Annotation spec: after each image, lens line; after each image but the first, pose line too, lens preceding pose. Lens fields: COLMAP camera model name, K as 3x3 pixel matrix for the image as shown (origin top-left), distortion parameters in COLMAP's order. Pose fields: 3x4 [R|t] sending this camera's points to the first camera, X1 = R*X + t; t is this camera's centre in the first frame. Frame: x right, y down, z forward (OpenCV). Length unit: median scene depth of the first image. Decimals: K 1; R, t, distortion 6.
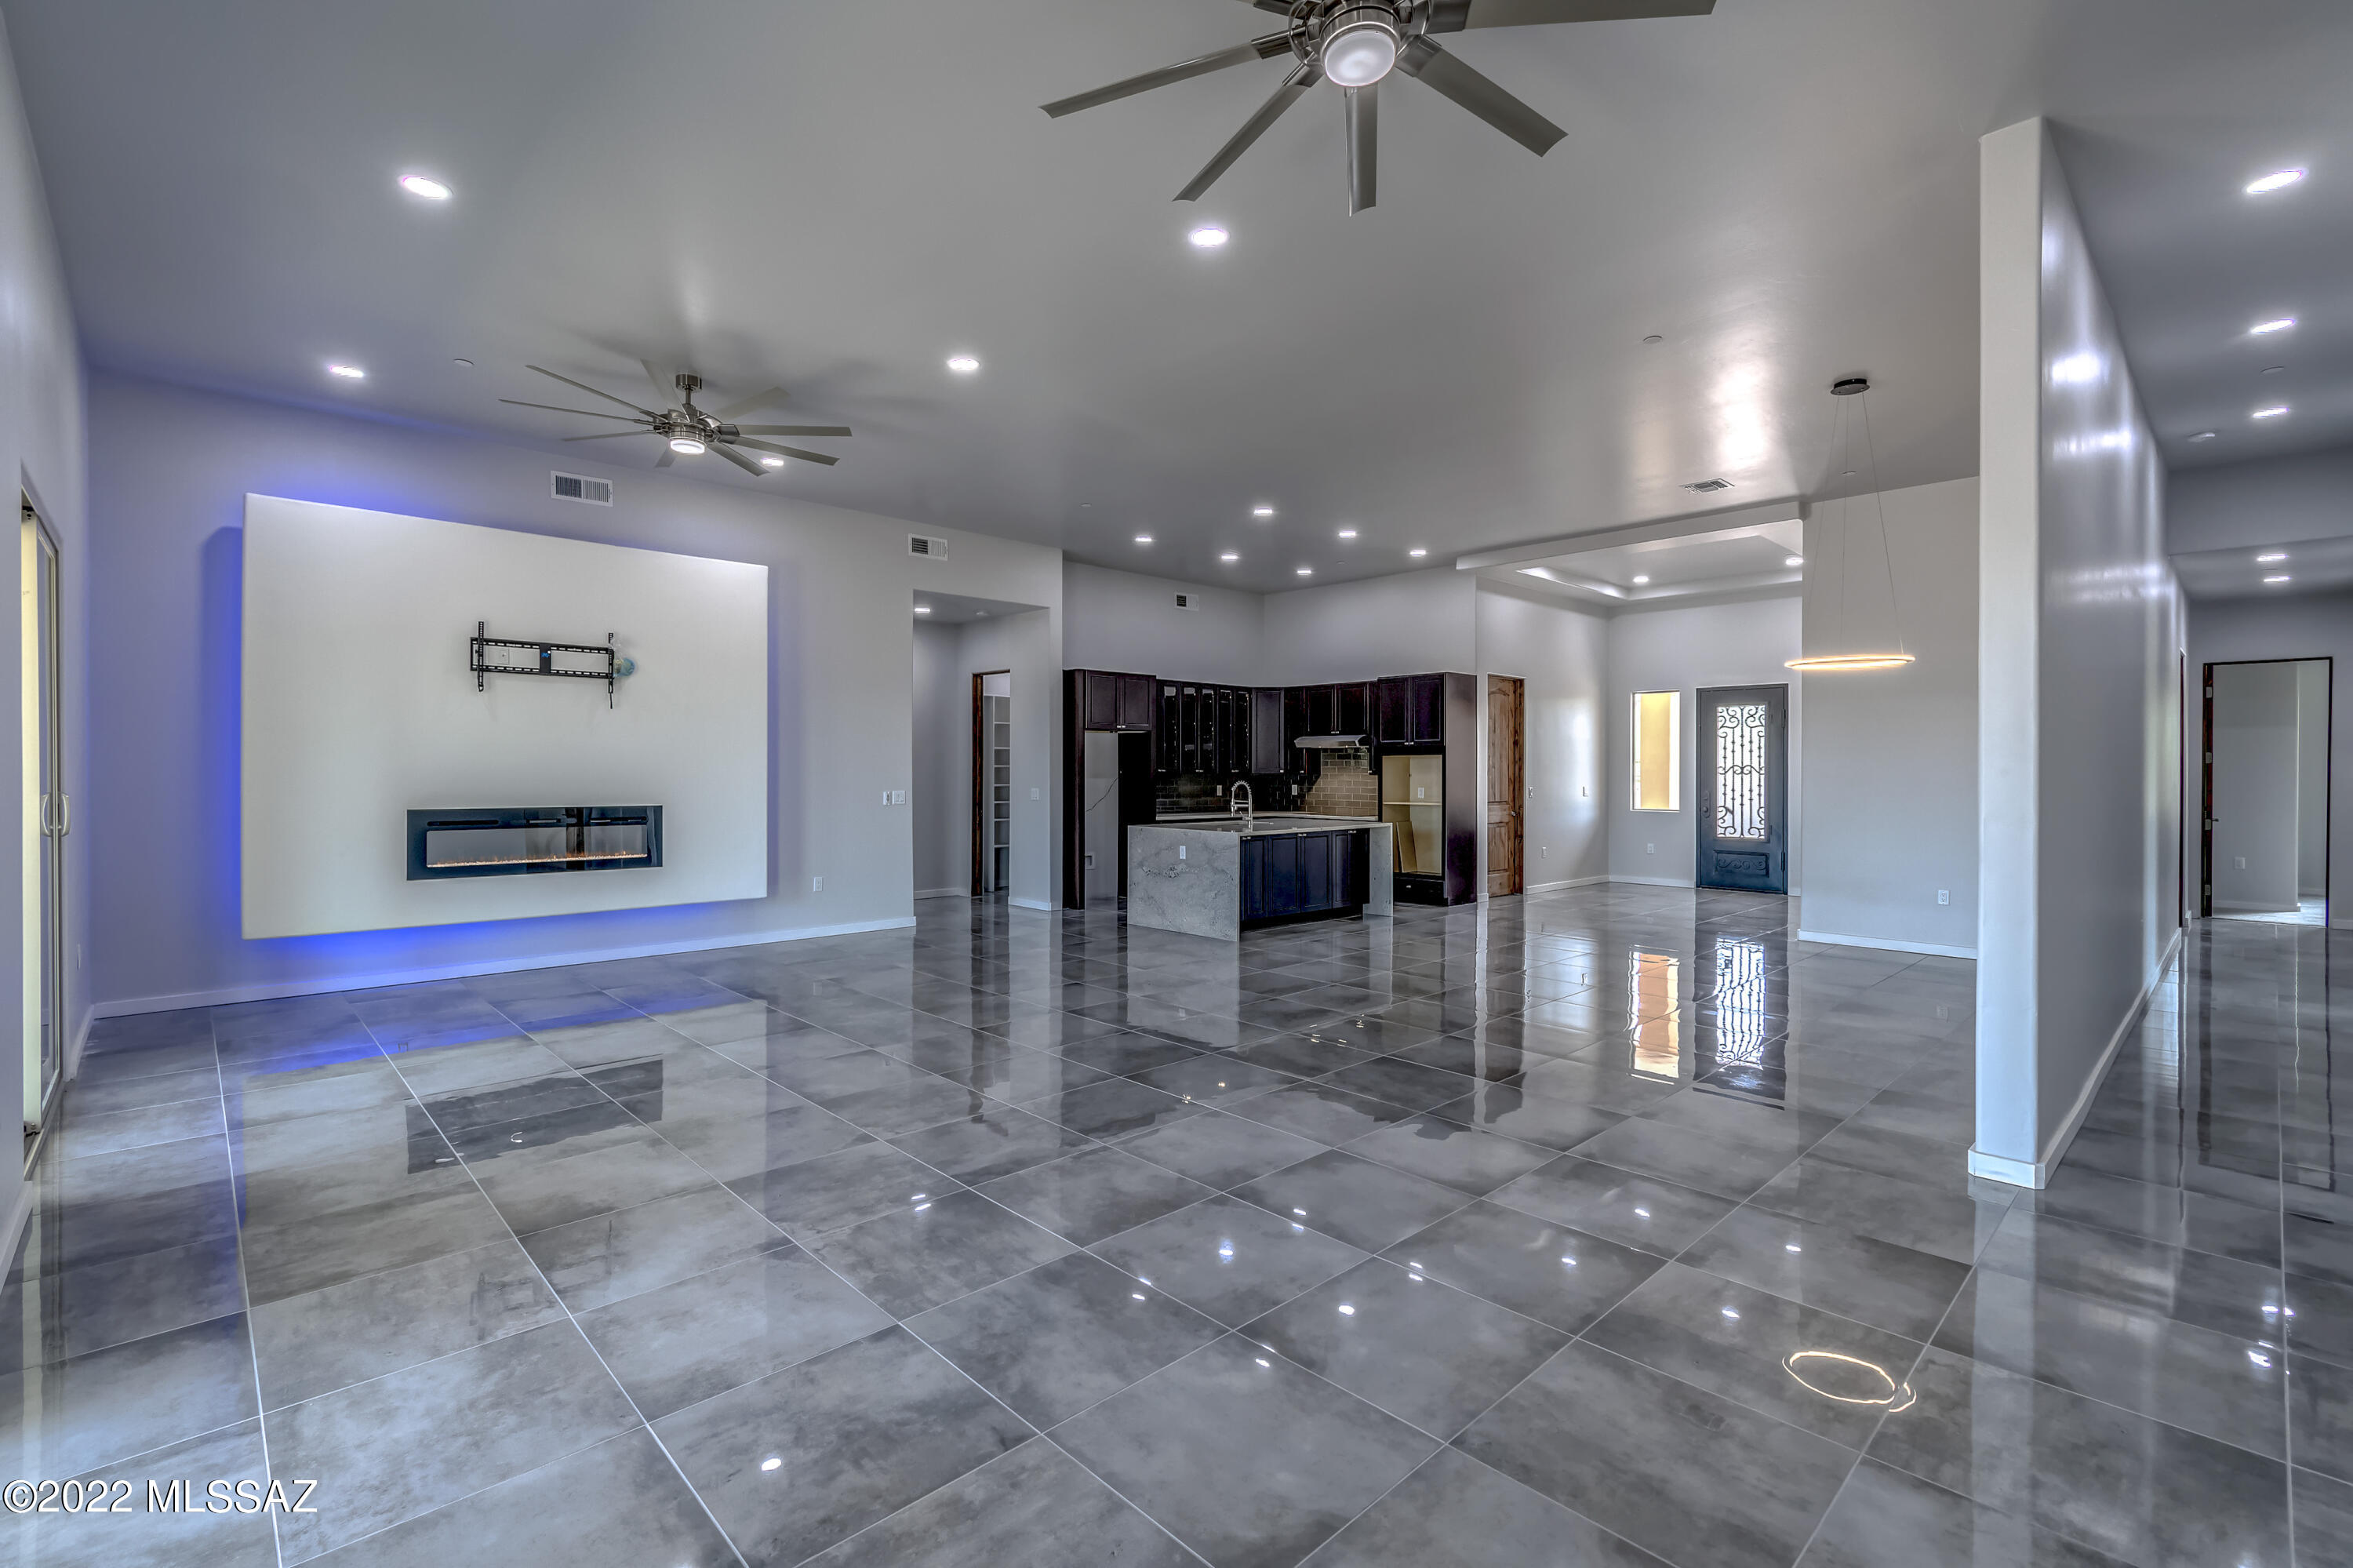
lens RADIAL K [[1038.0, 0, 1149.7], [0, 1038.0, 770.8], [0, 0, 1]] dist [-0.000612, -0.000300]
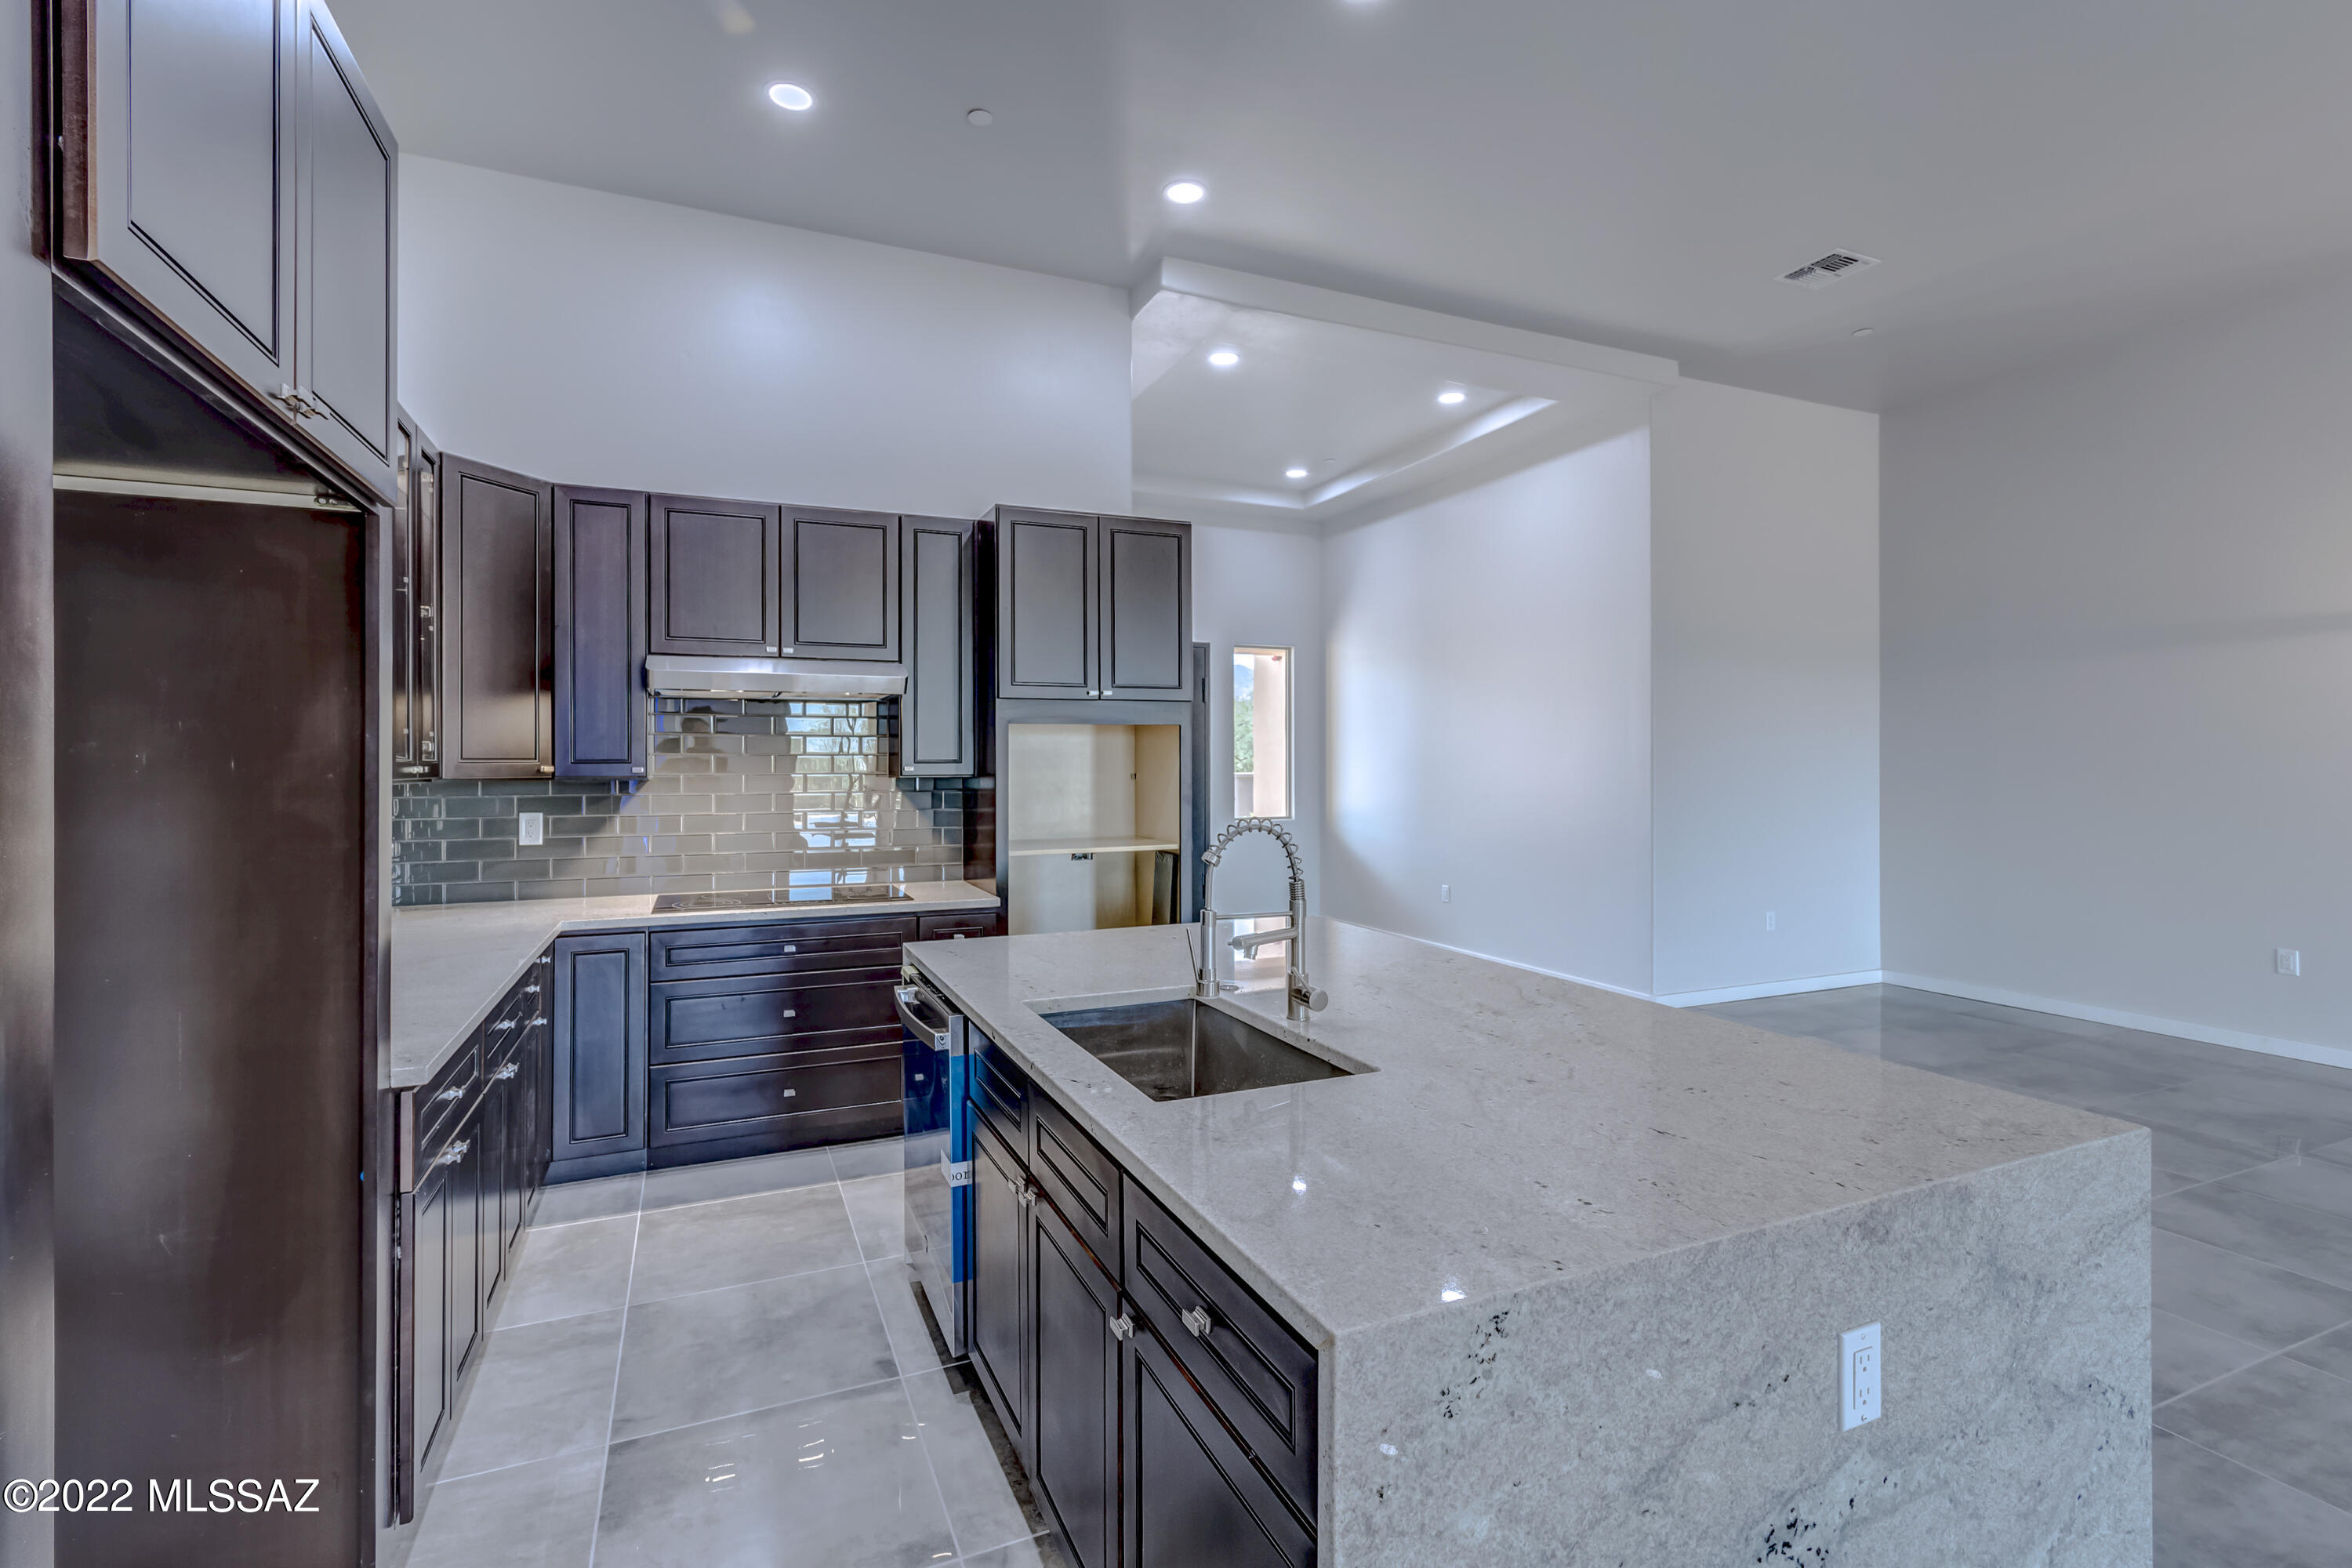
lens RADIAL K [[1037.5, 0, 1149.2], [0, 1037.5, 770.8], [0, 0, 1]] dist [-0.000612, -0.000300]
pose [[0.334480, -0.005800, 0.942385, -0.151157], [0.003385, 0.999982, 0.004954, -0.000067], [-0.942397, 0.001533, 0.334493, 1.271281]]
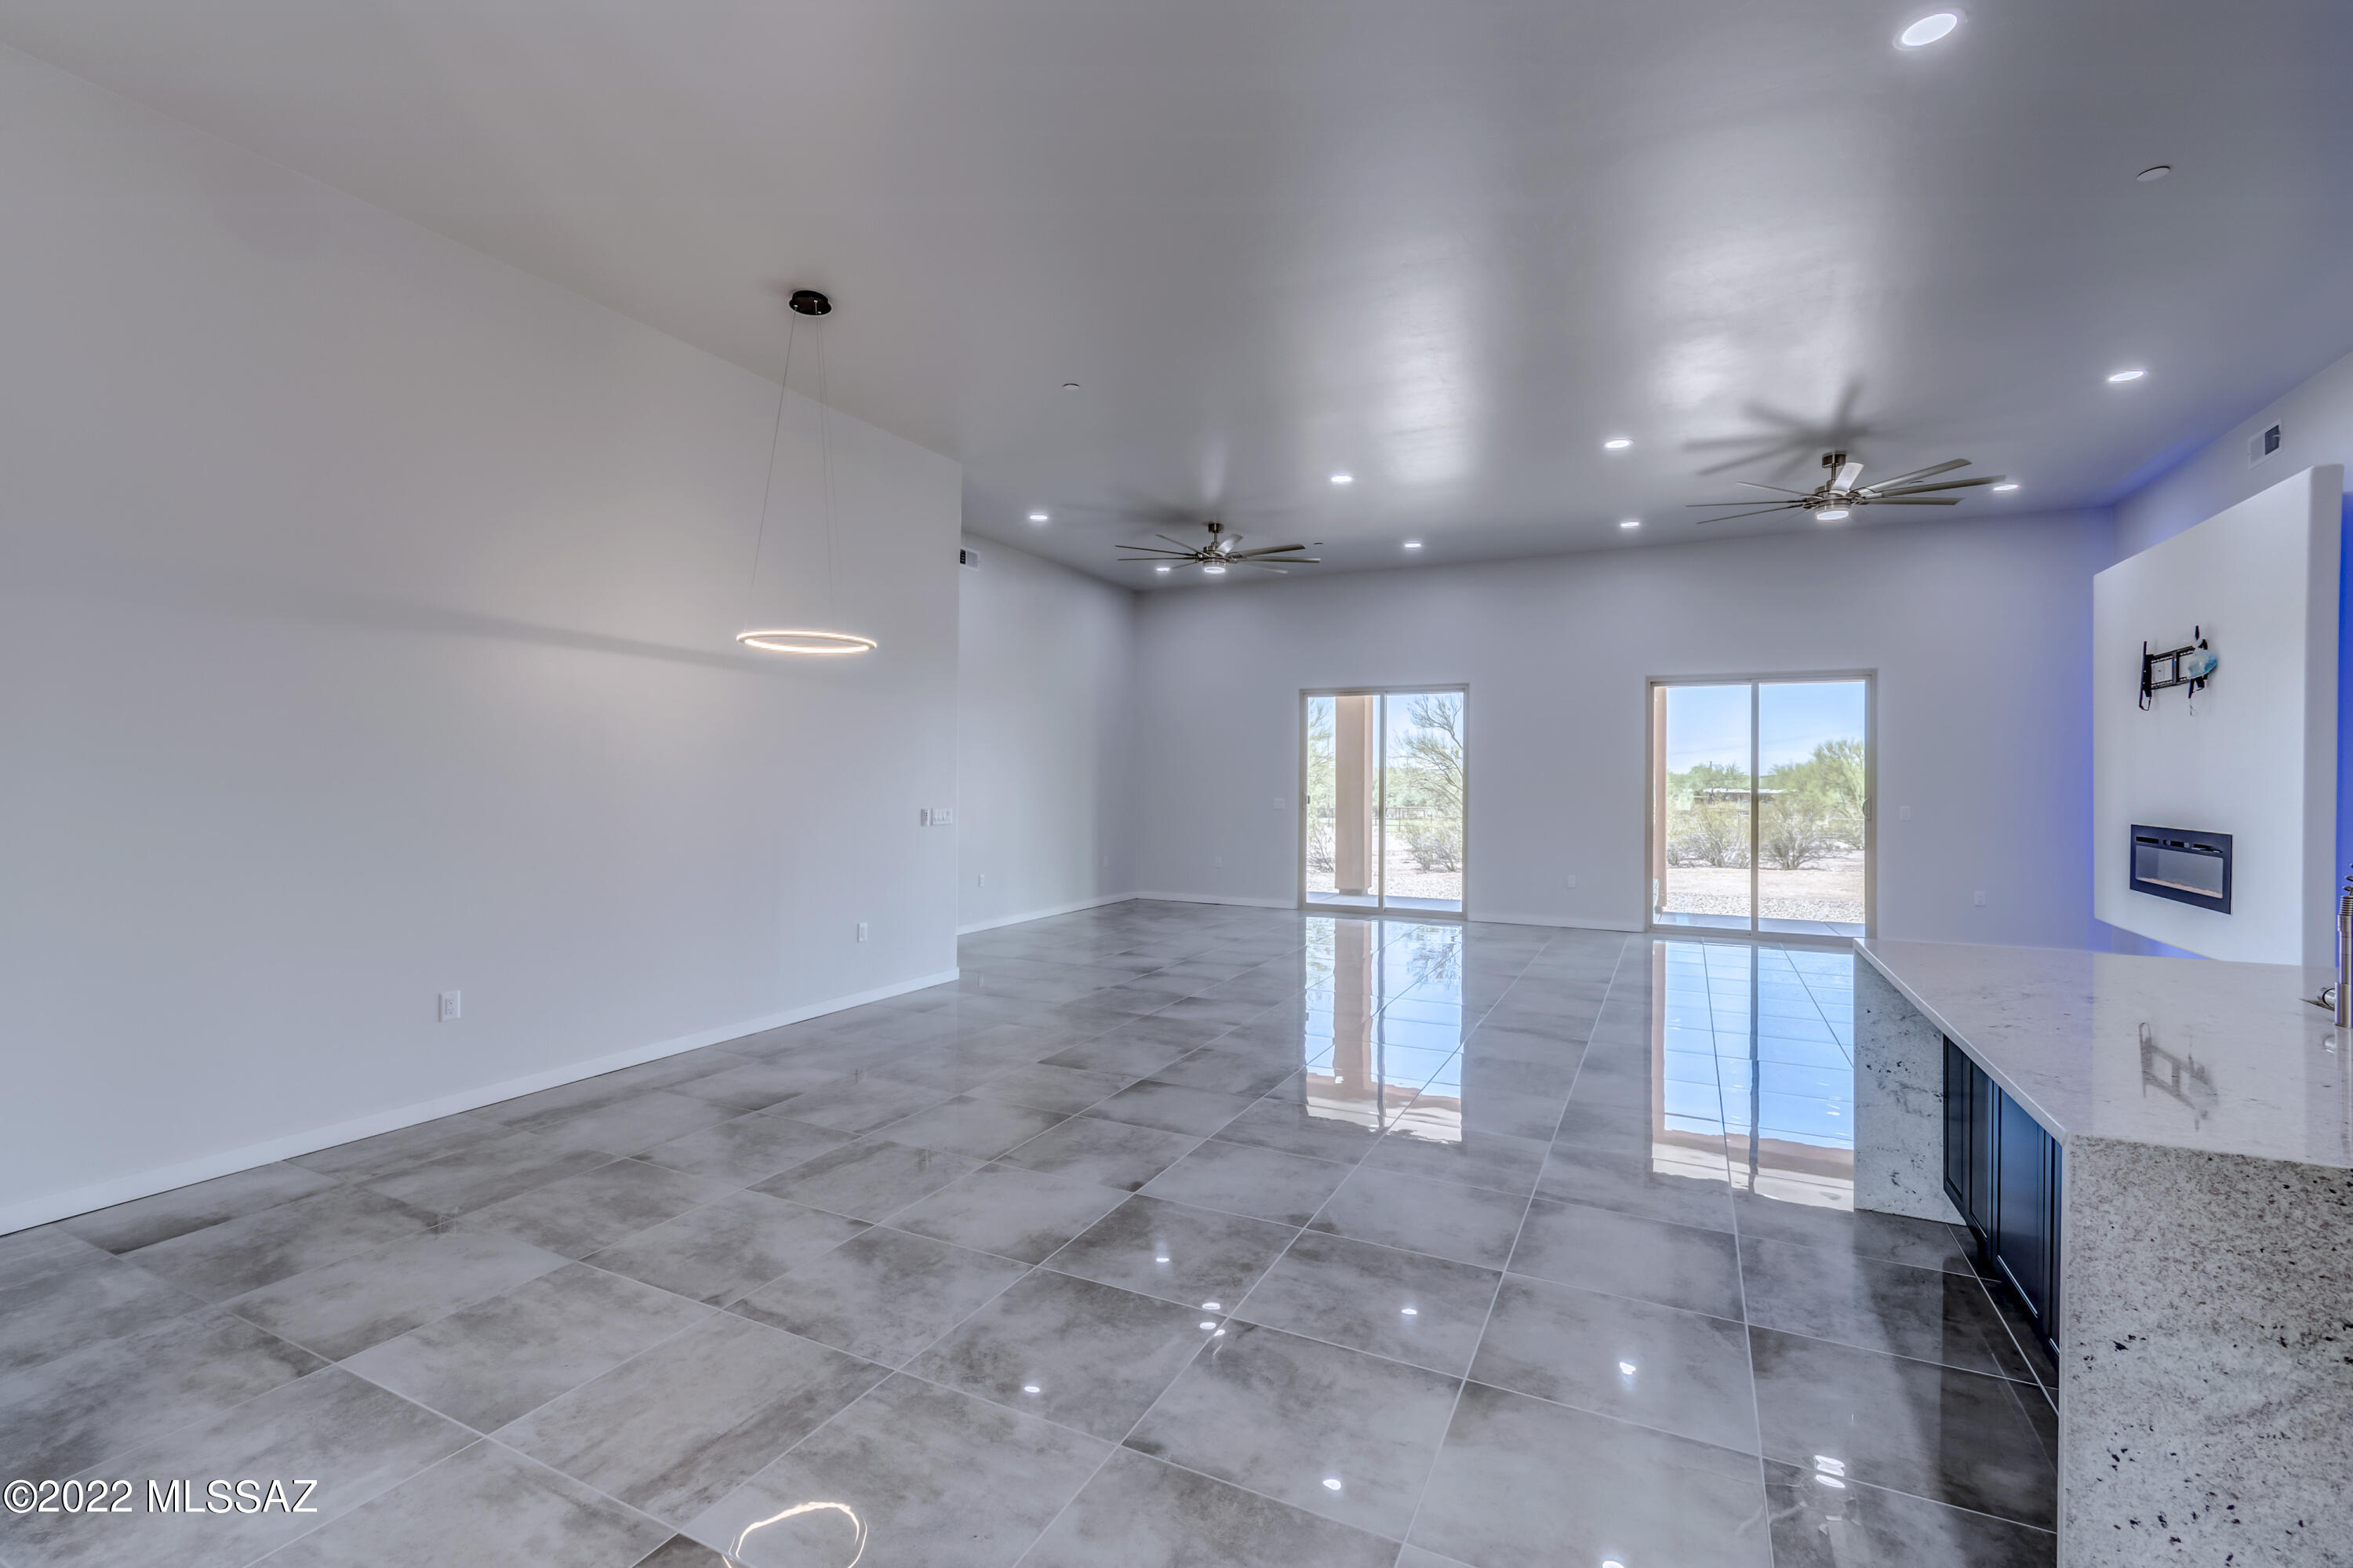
lens RADIAL K [[1038.0, 0, 1149.7], [0, 1038.0, 770.8], [0, 0, 1]] dist [-0.000612, -0.000300]
pose [[-0.939404, -0.012732, -0.342575, 0.561805], [-0.009989, 0.999902, -0.009770, 0.001556], [0.342666, -0.005756, -0.939440, 1.493576]]
